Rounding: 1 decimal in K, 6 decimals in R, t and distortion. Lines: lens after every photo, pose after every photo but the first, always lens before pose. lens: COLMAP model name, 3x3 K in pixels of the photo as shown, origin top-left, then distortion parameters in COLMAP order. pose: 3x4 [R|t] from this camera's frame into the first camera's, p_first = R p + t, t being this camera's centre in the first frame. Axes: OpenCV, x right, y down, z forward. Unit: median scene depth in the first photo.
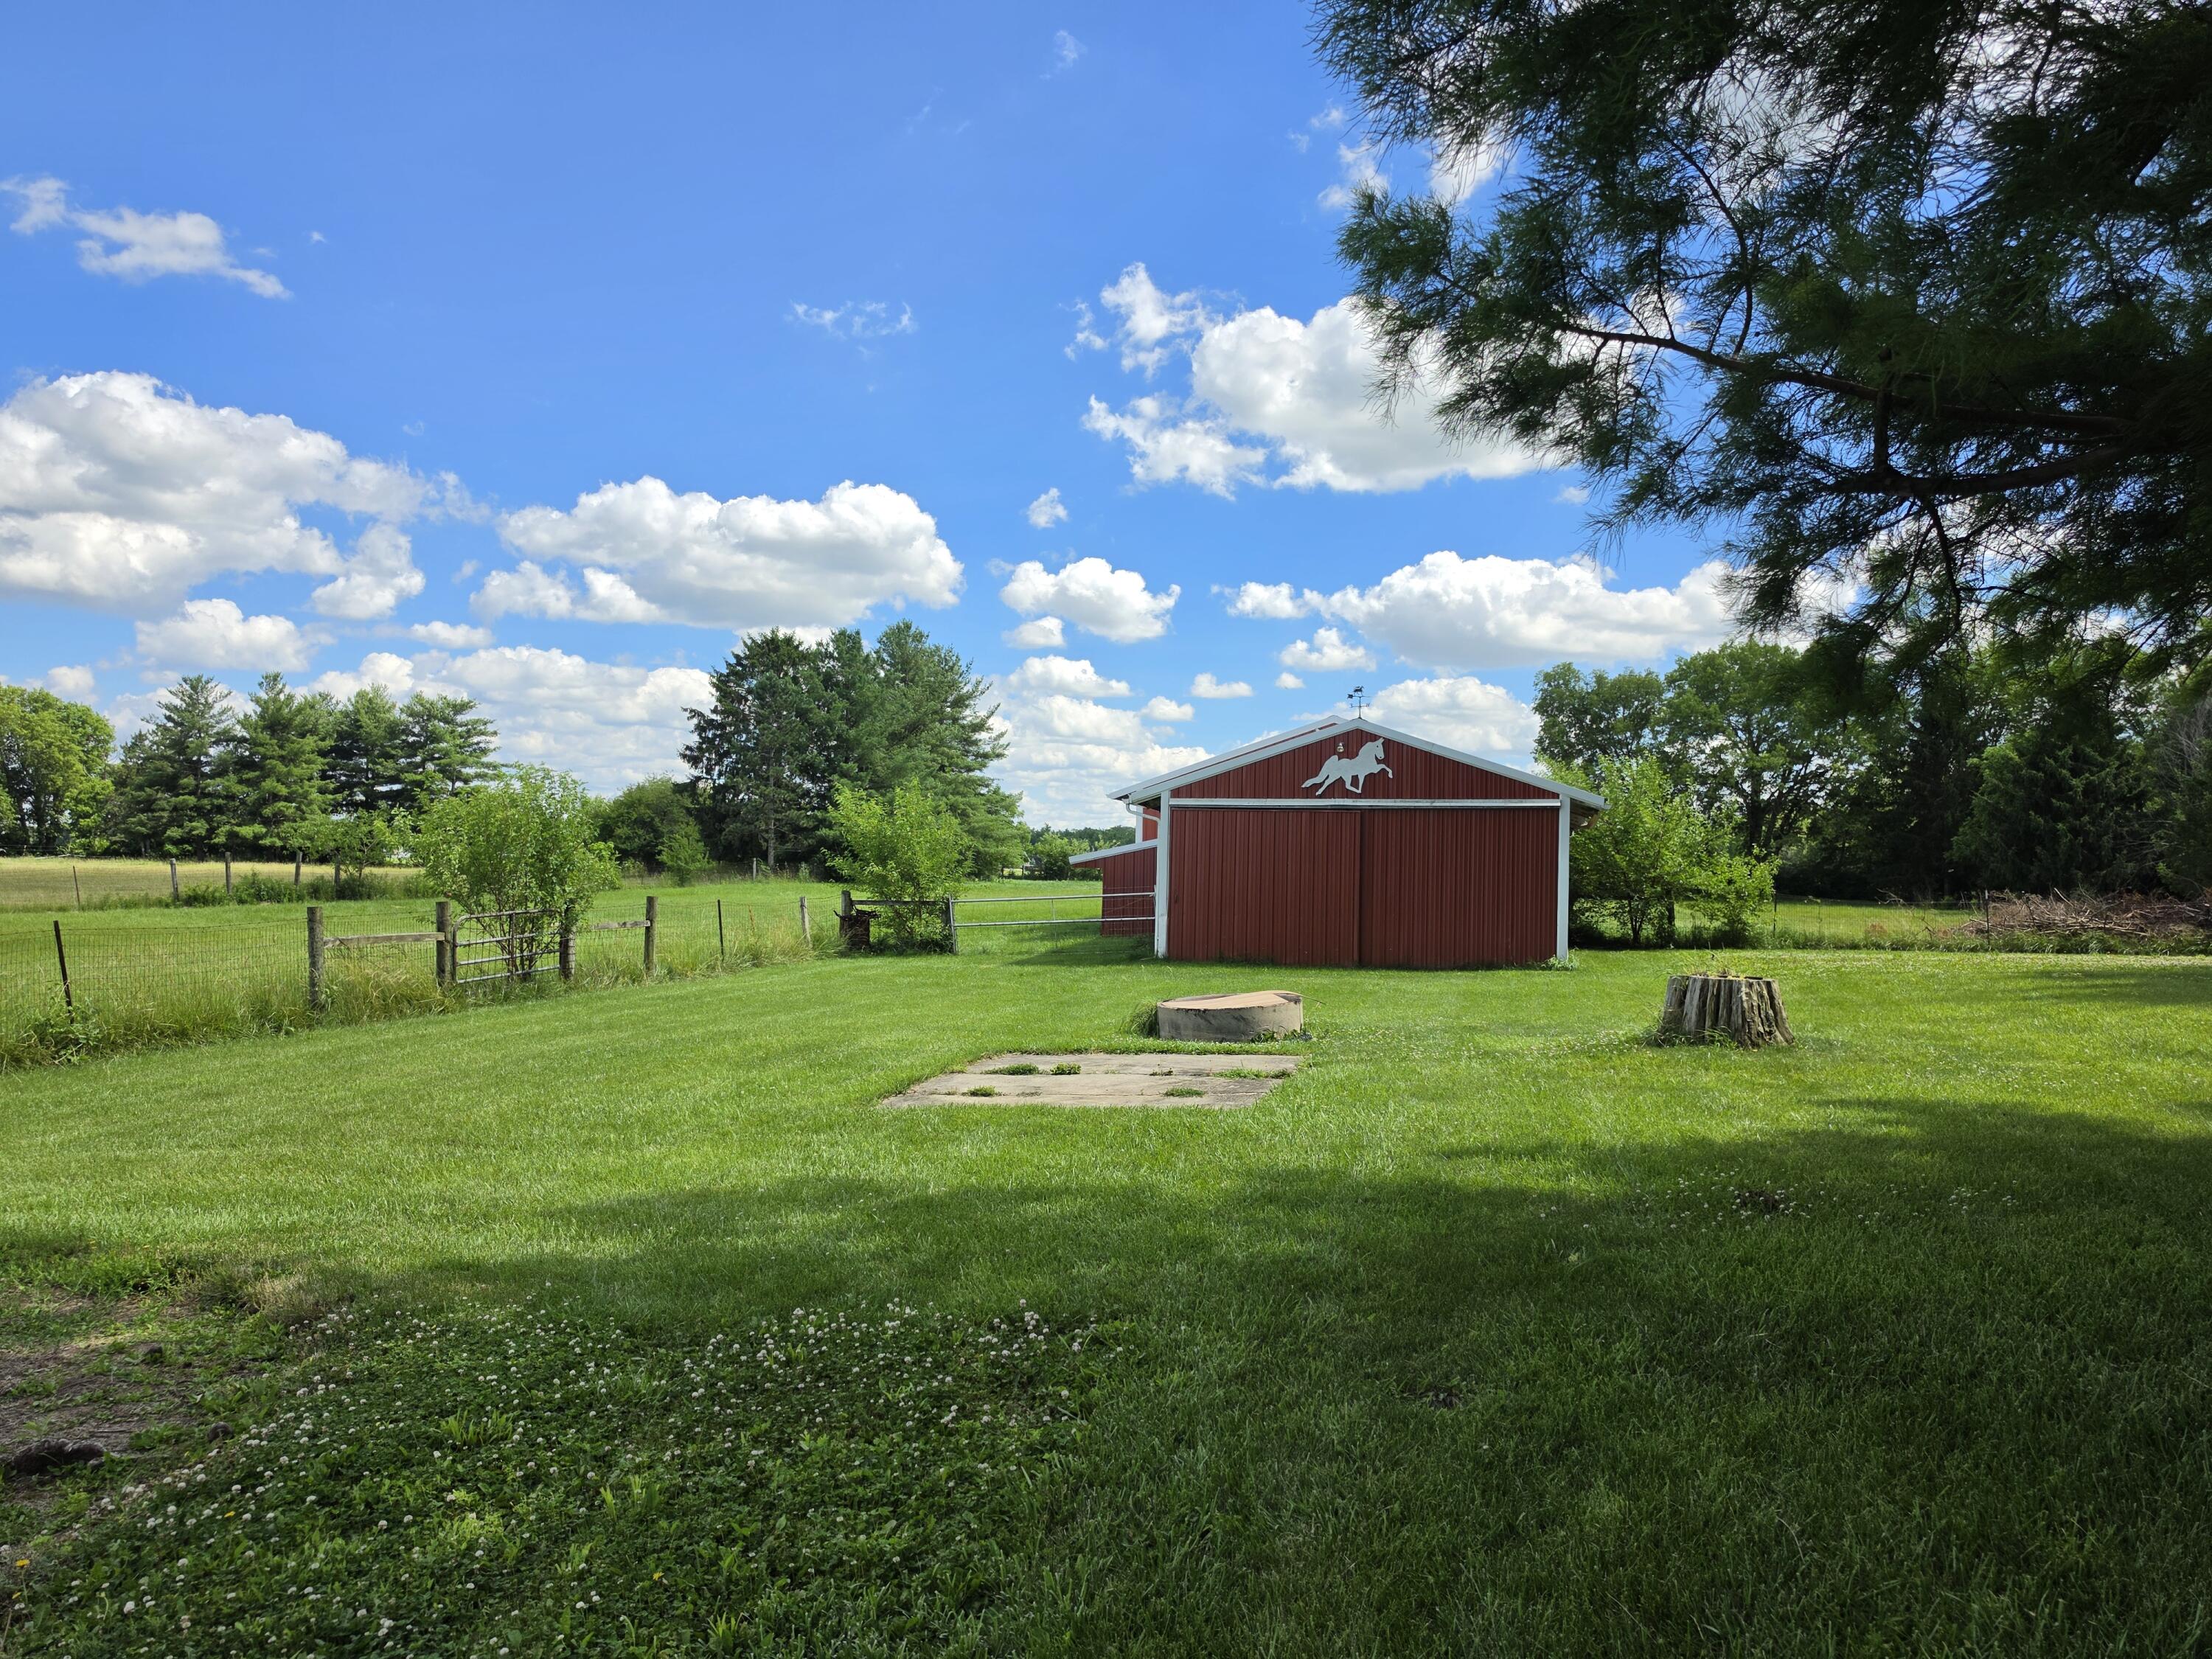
lens RADIAL K [[1504.9, 0, 1104.0], [0, 1504.9, 839.0], [0, 0, 1]] dist [0.062376, -0.072083]
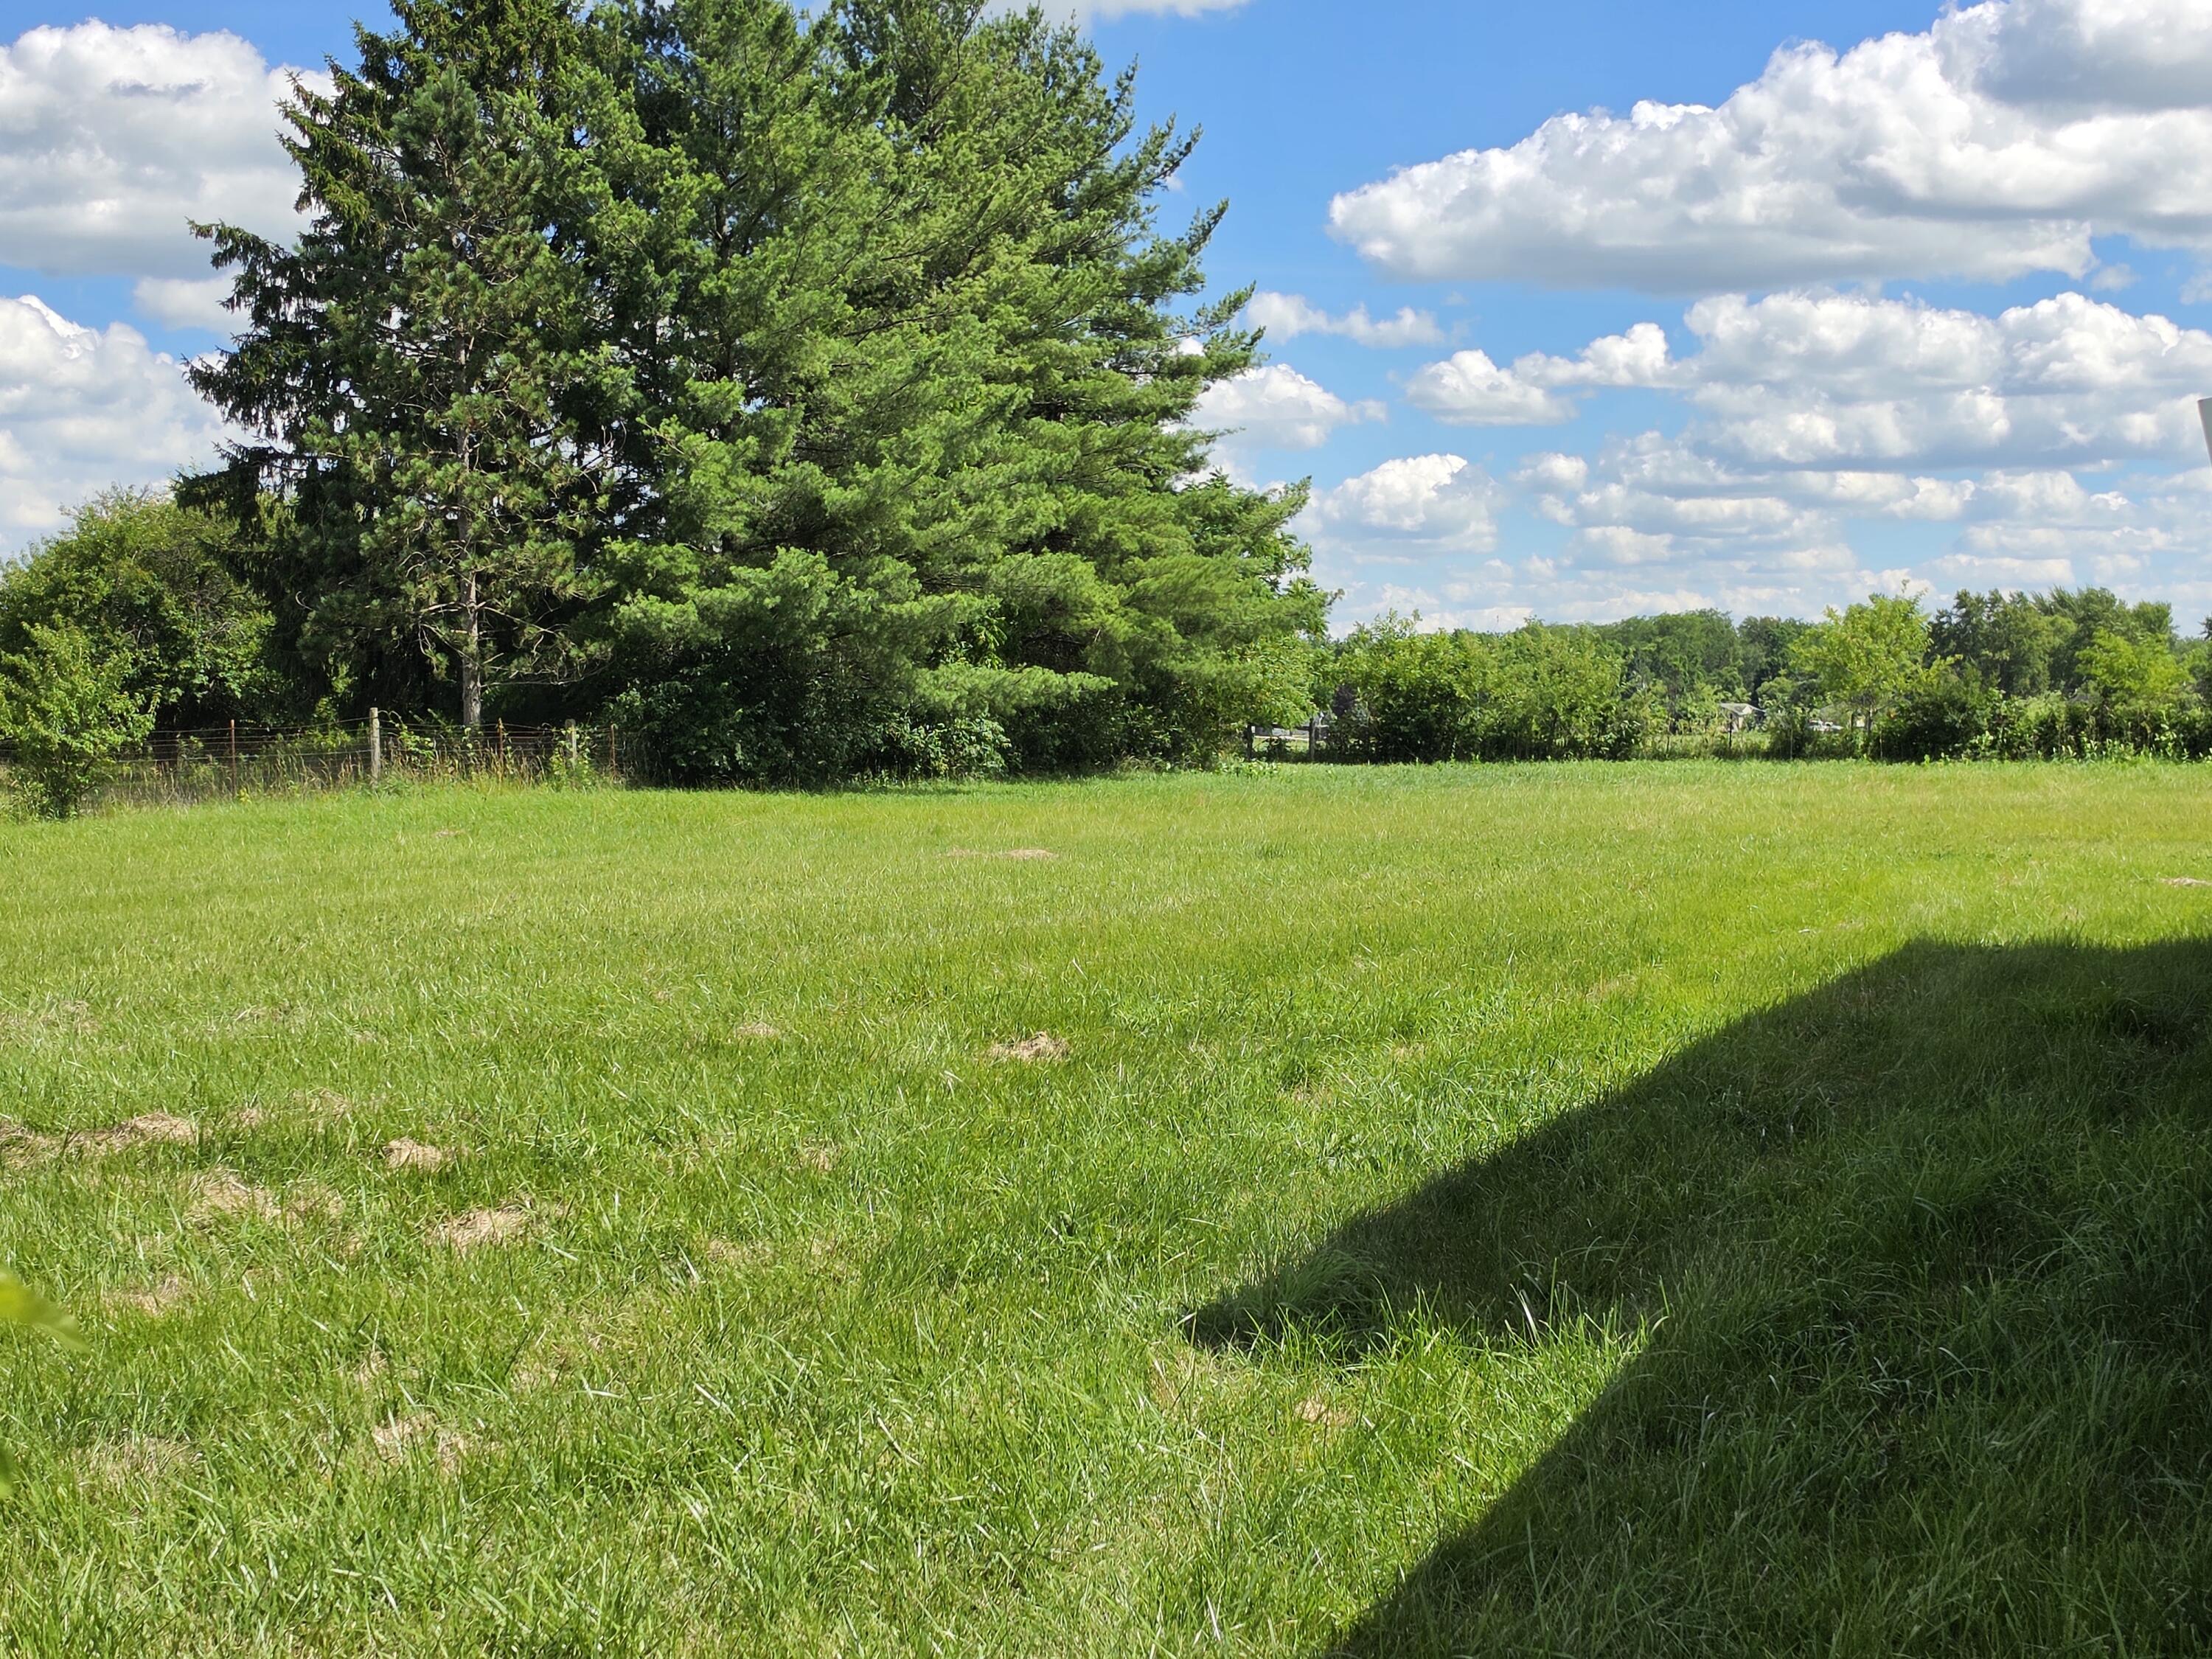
lens RADIAL K [[3524.8, 0, 1105.3], [0, 3524.8, 831.4], [0, 0, 1]] dist [0.066207, 0.000000]
pose [[0.993882, -0.018424, -0.108898, -0.019457], [0.023555, 0.998663, 0.046023, 0.007036], [0.107904, -0.048306, 0.992987, 0.295857]]
